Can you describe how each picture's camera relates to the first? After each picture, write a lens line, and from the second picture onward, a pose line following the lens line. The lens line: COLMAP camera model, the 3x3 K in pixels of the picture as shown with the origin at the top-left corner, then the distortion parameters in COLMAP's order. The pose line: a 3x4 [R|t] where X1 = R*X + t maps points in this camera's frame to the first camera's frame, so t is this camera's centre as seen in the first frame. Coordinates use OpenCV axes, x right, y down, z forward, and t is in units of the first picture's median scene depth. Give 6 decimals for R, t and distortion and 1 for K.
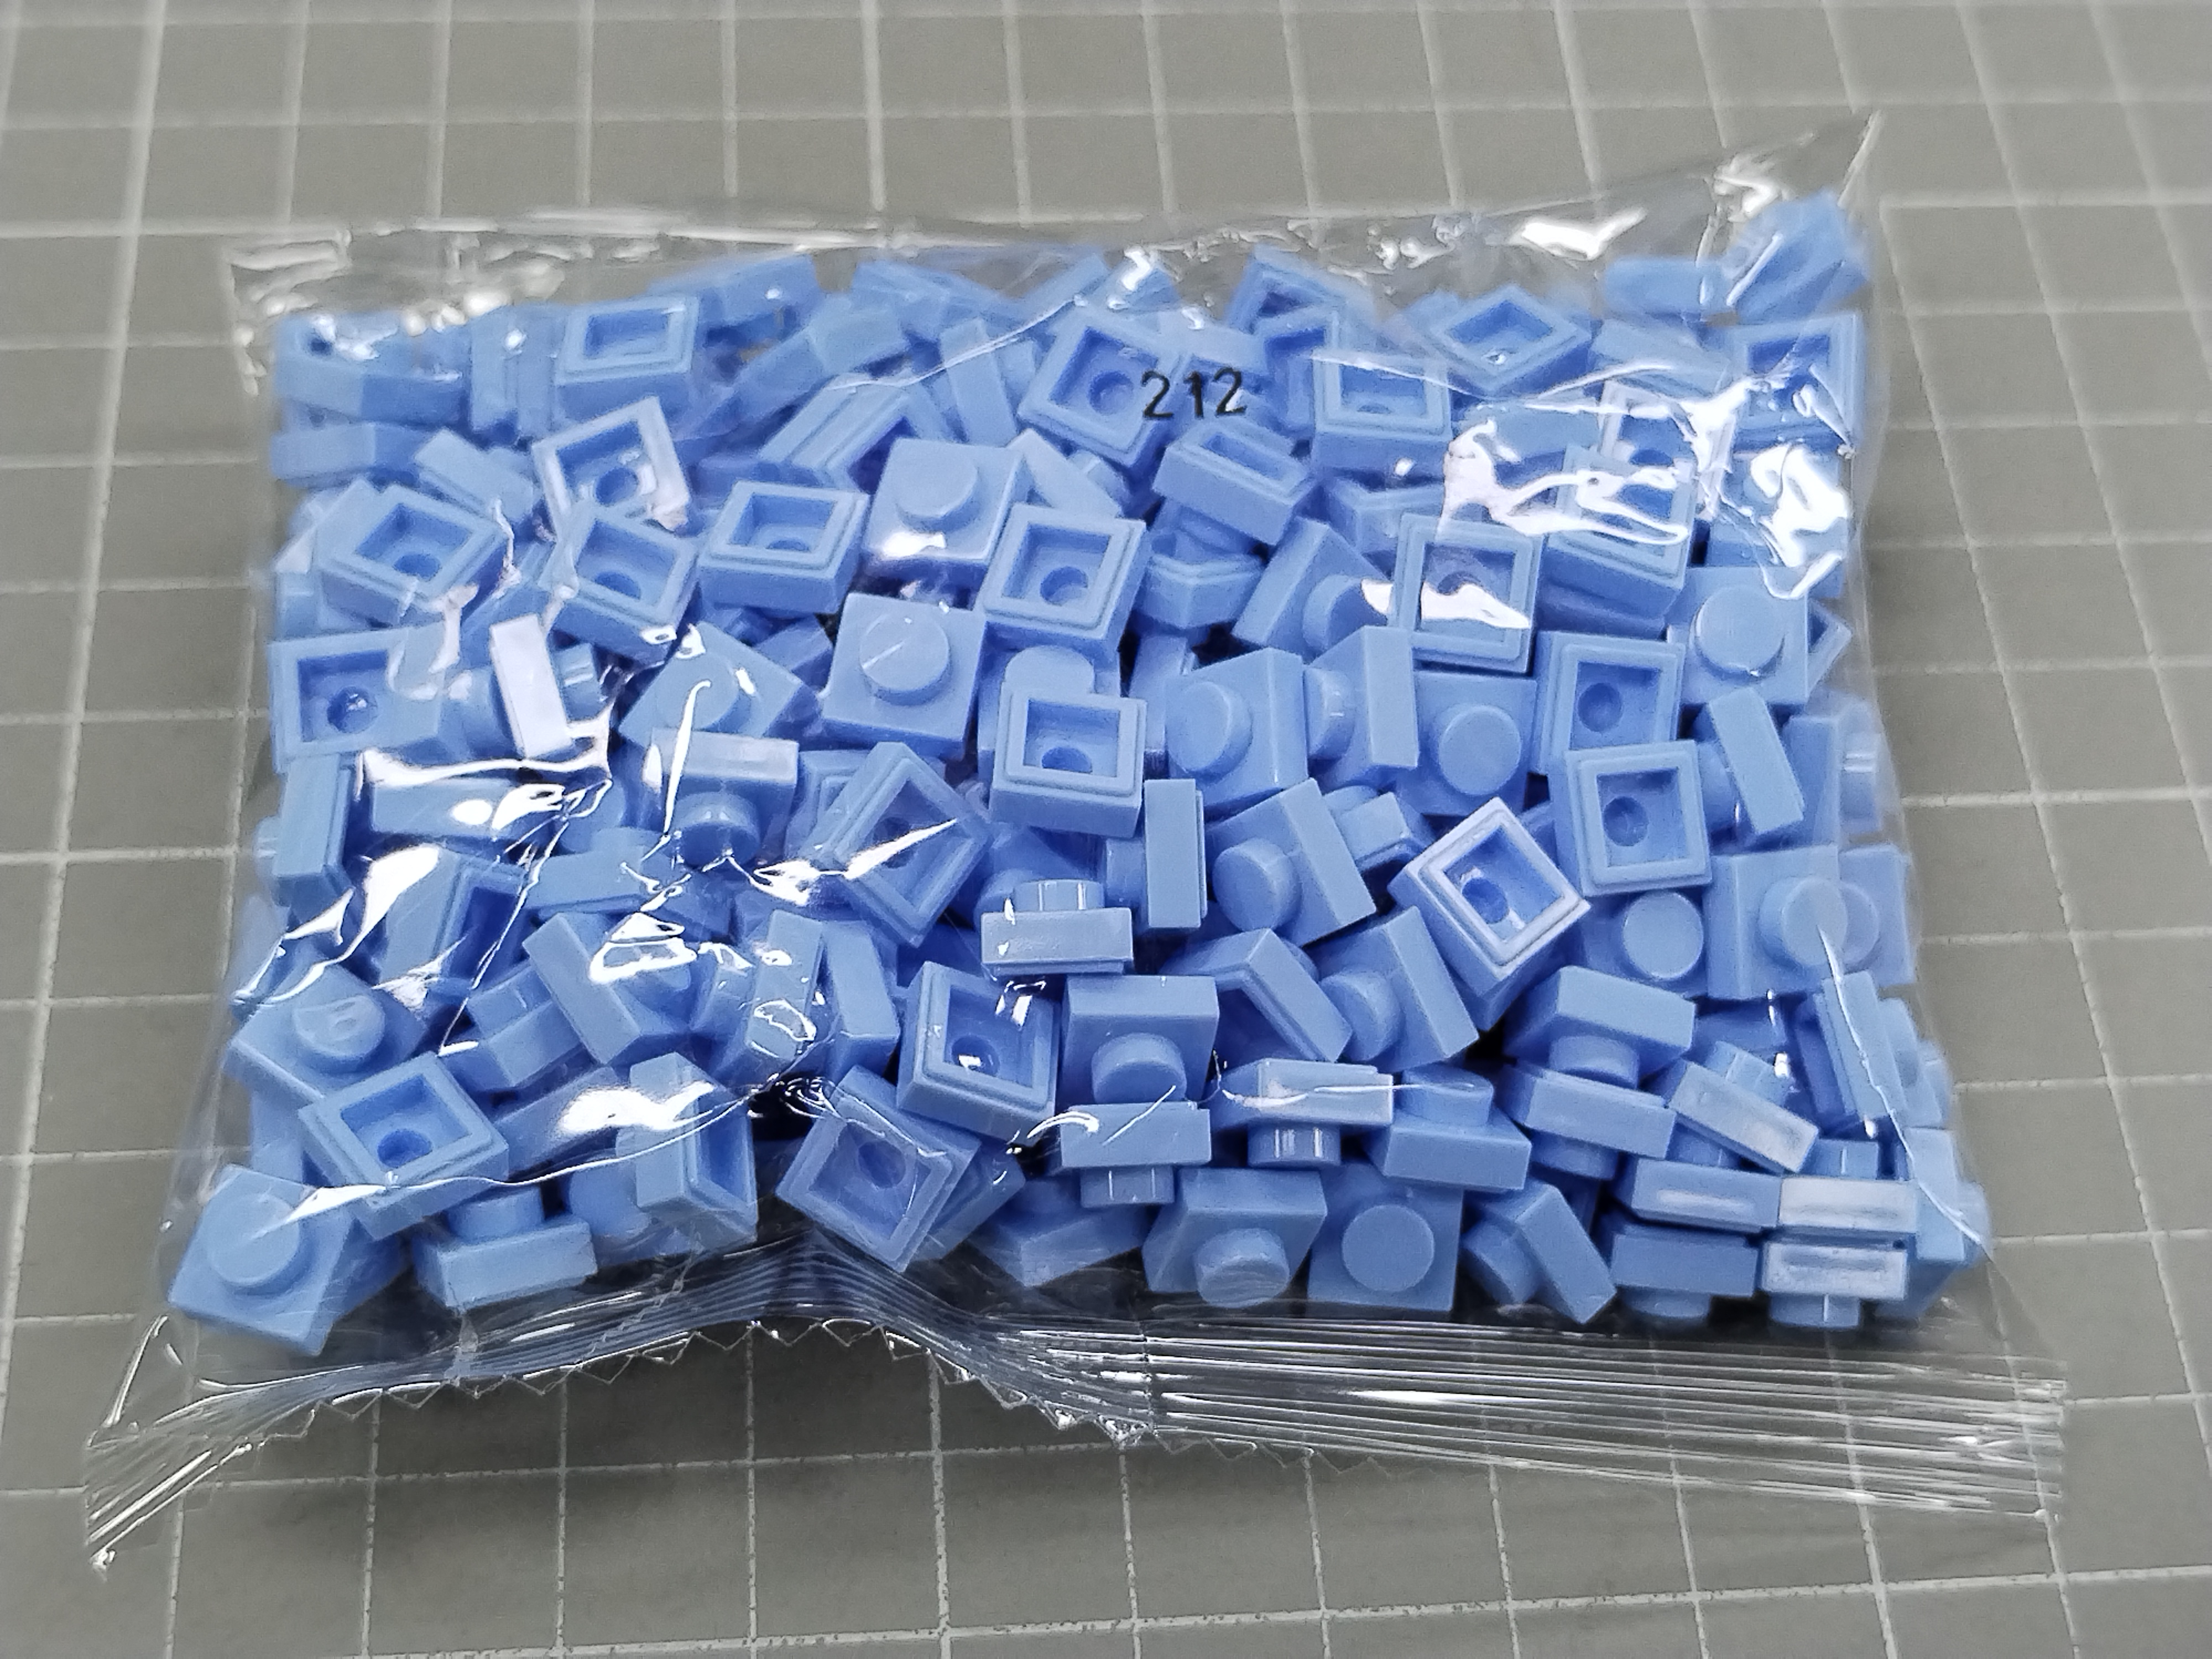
lens RADIAL K [[3349.9, 0, 1106.0], [0, 3349.9, 829.5], [0, 0, 1]] dist [-0.236407, -0.034320]
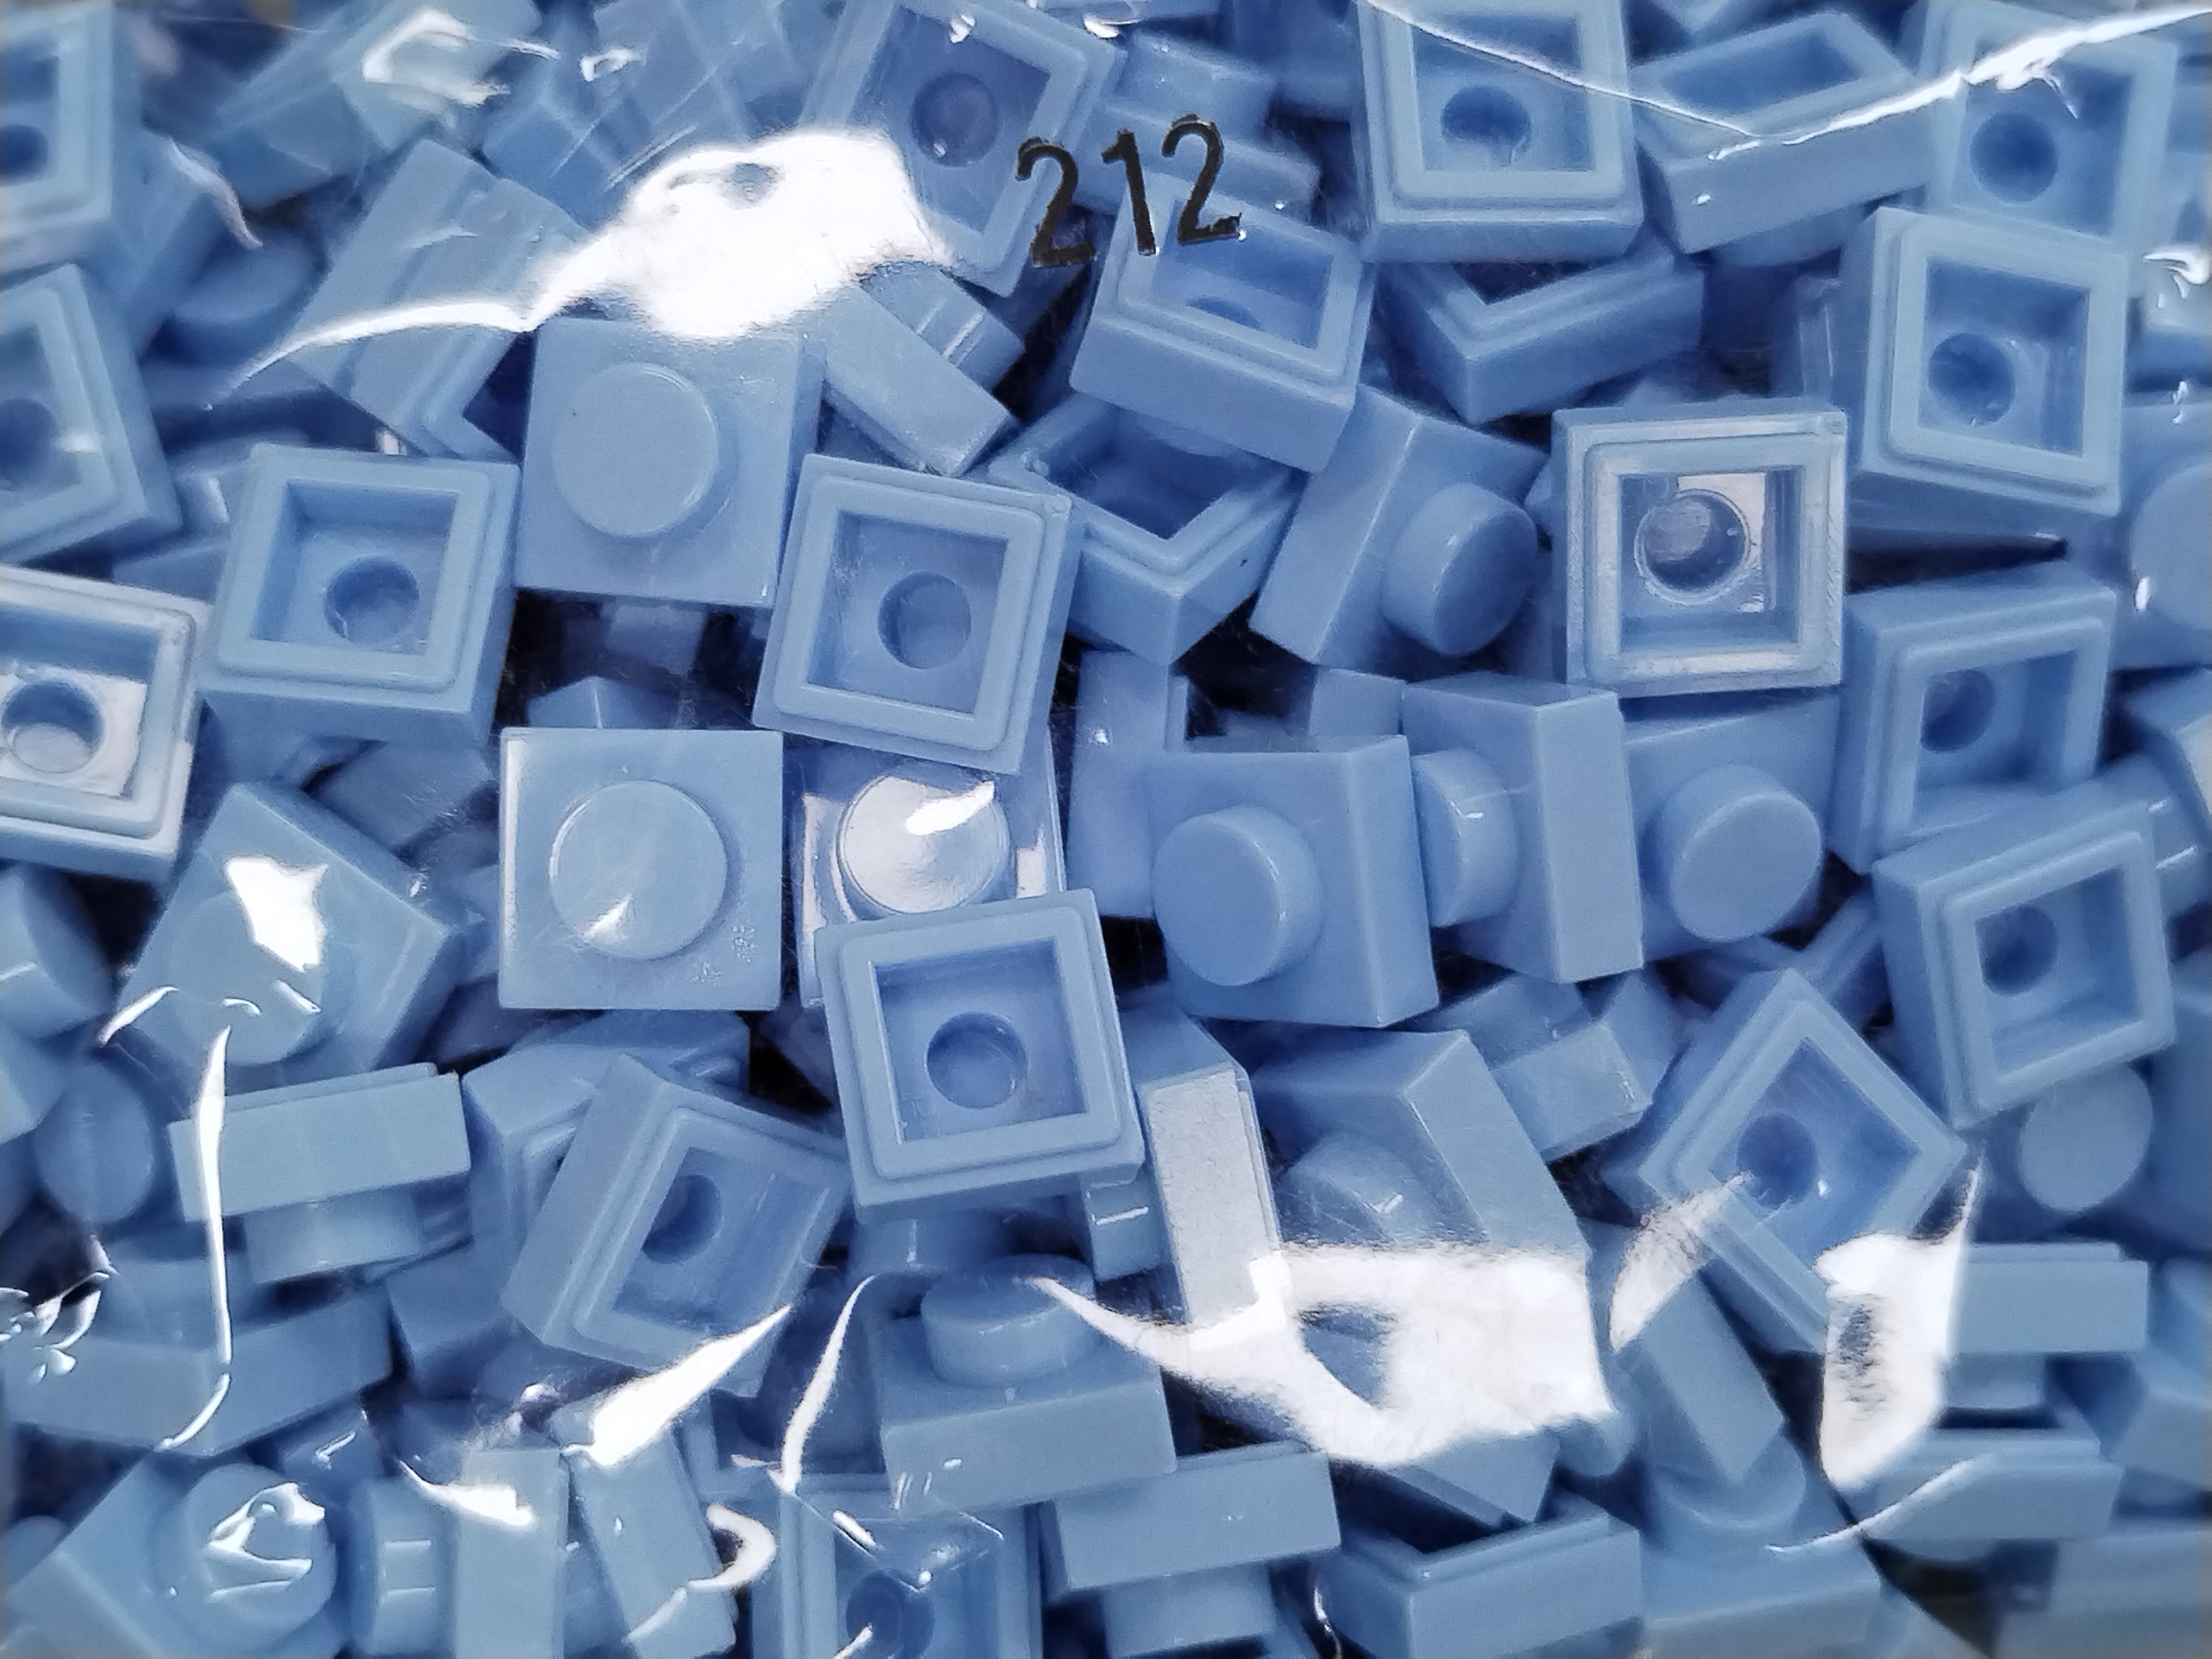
lens RADIAL K [[3349.9, 0, 1106.0], [0, 3349.9, 829.5], [0, 0, 1]] dist [-0.236407, -0.034320]
pose [[0.992151, -0.121834, 0.028153, -0.003202], [0.102002, 0.918778, 0.381368, -0.237544], [-0.072330, -0.375503, 0.923994, 0.528779]]
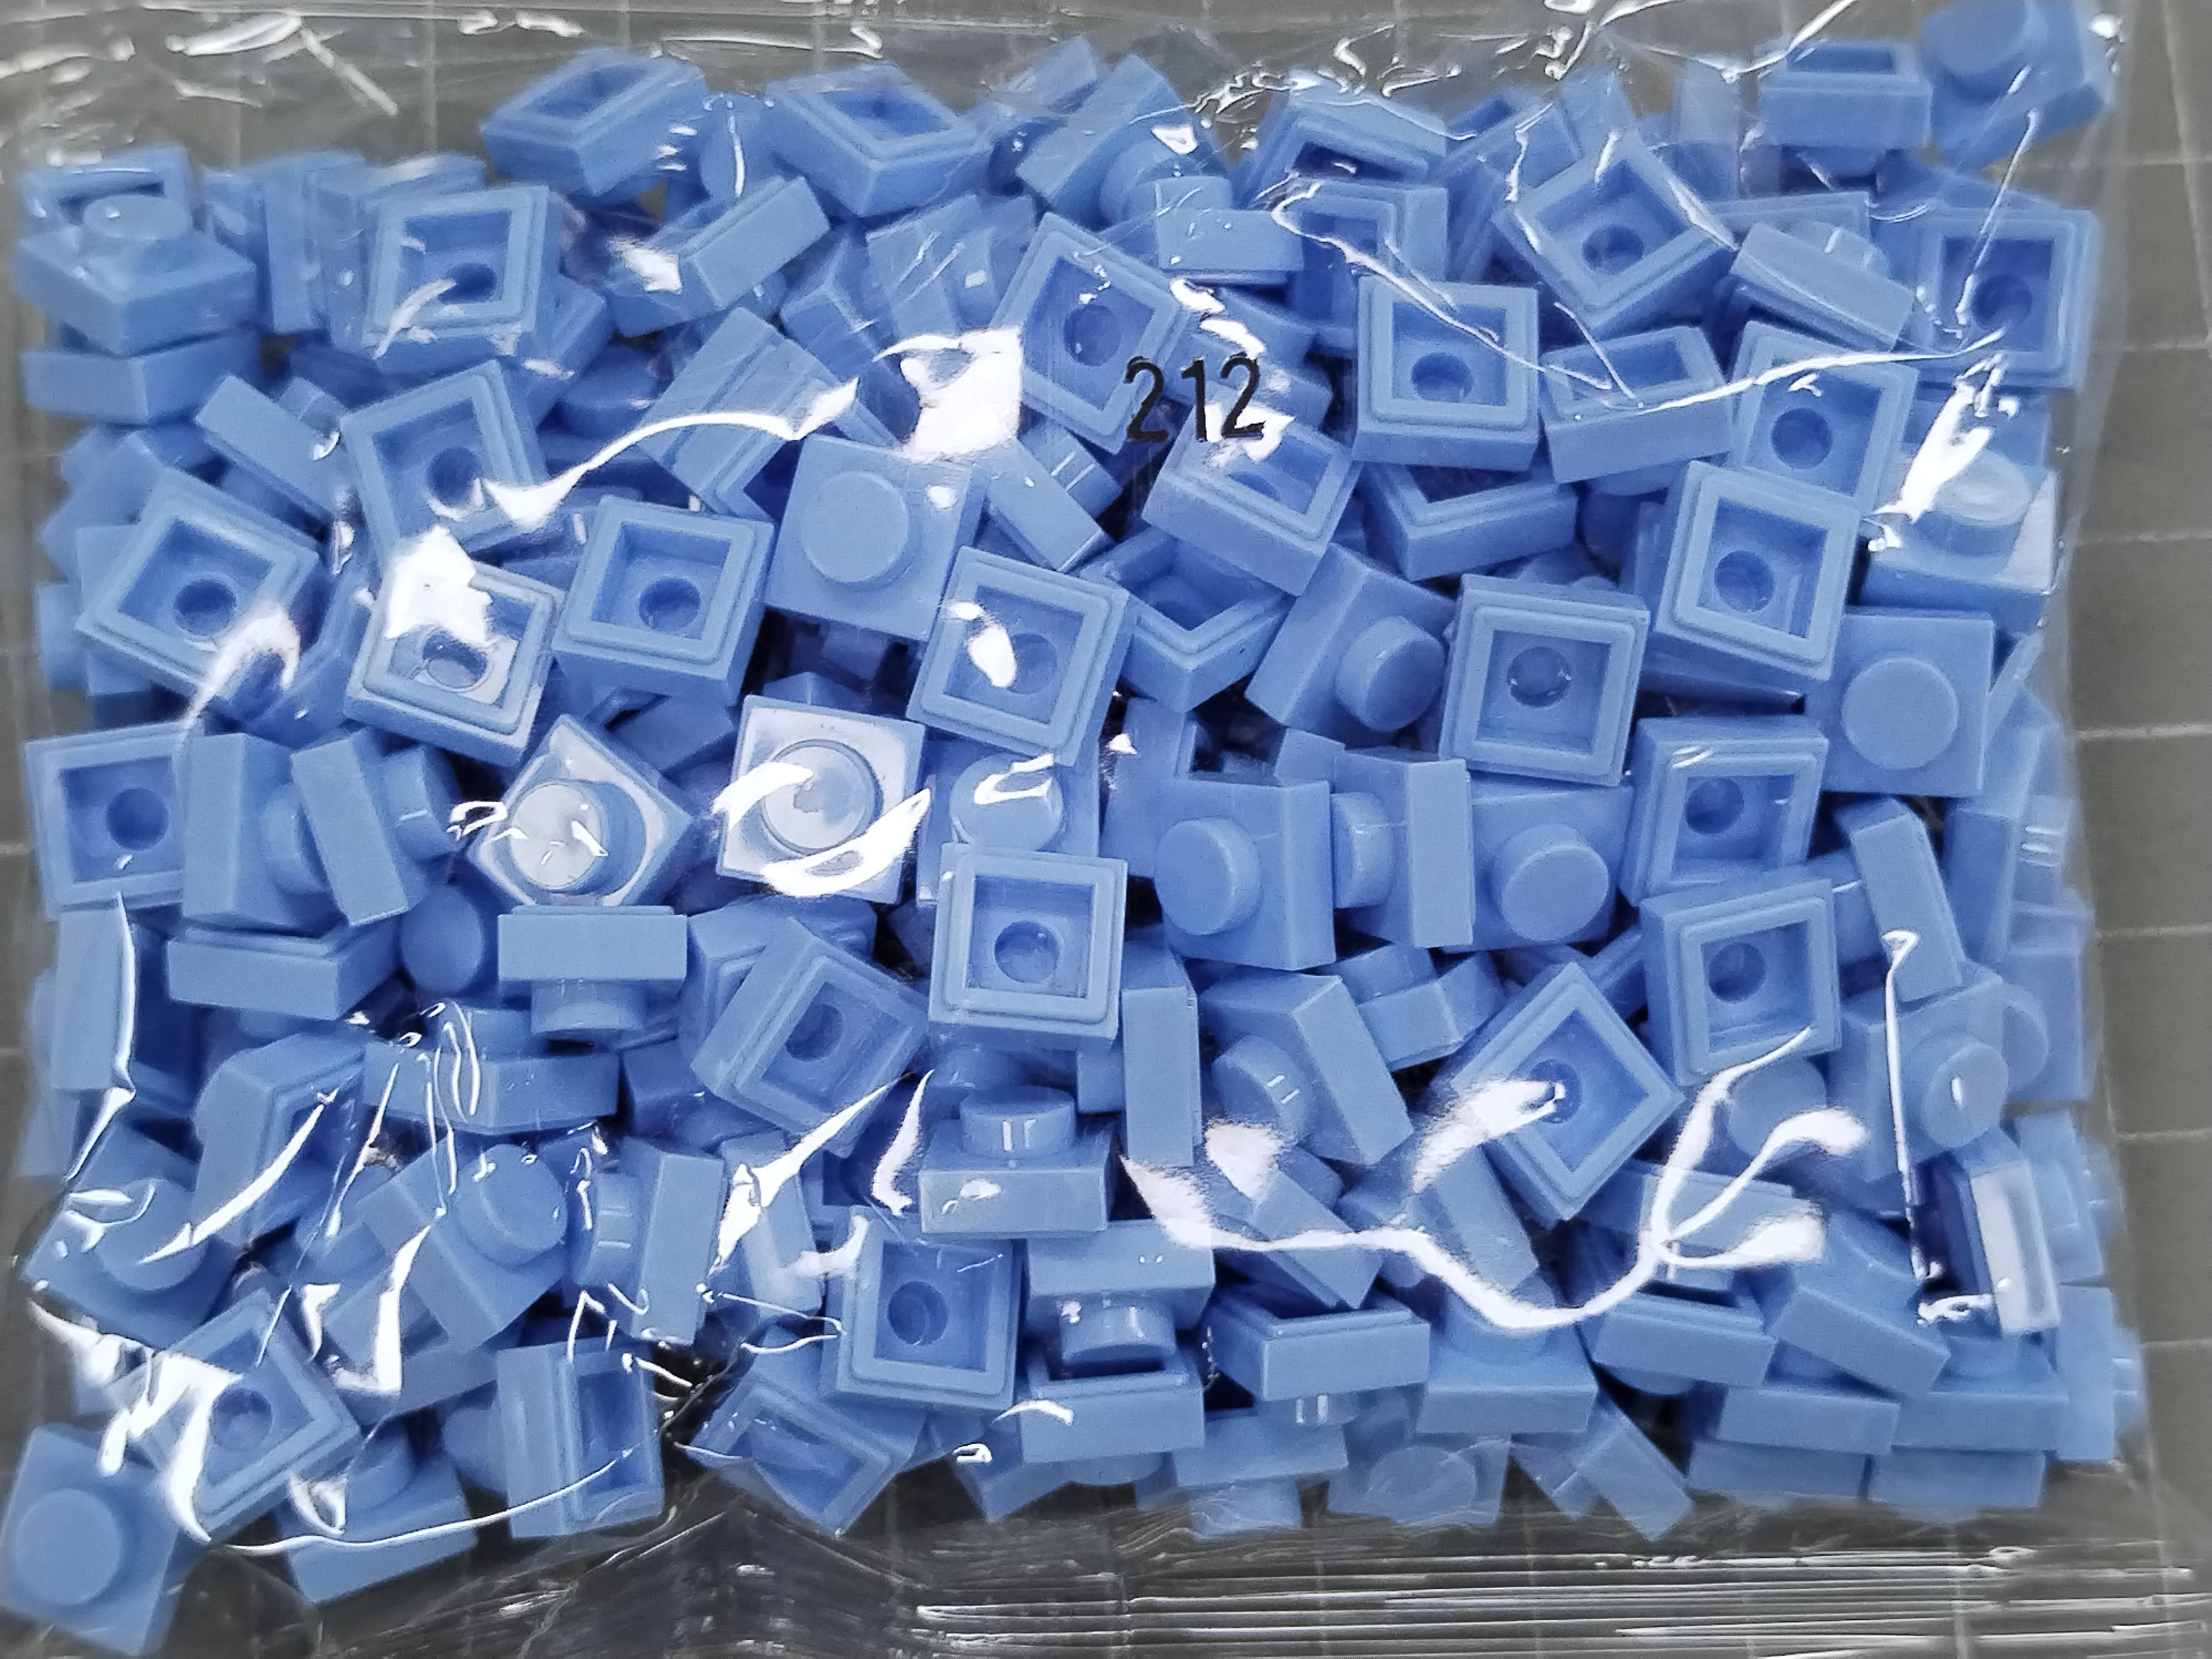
lens RADIAL K [[3349.9, 0, 1106.0], [0, 3349.9, 829.5], [0, 0, 1]] dist [-0.236407, -0.034320]
pose [[0.999014, 0.002163, -0.044344, 0.041069], [0.013439, 0.937223, 0.348471, -0.310852], [0.042314, -0.348724, 0.936270, 0.269080]]
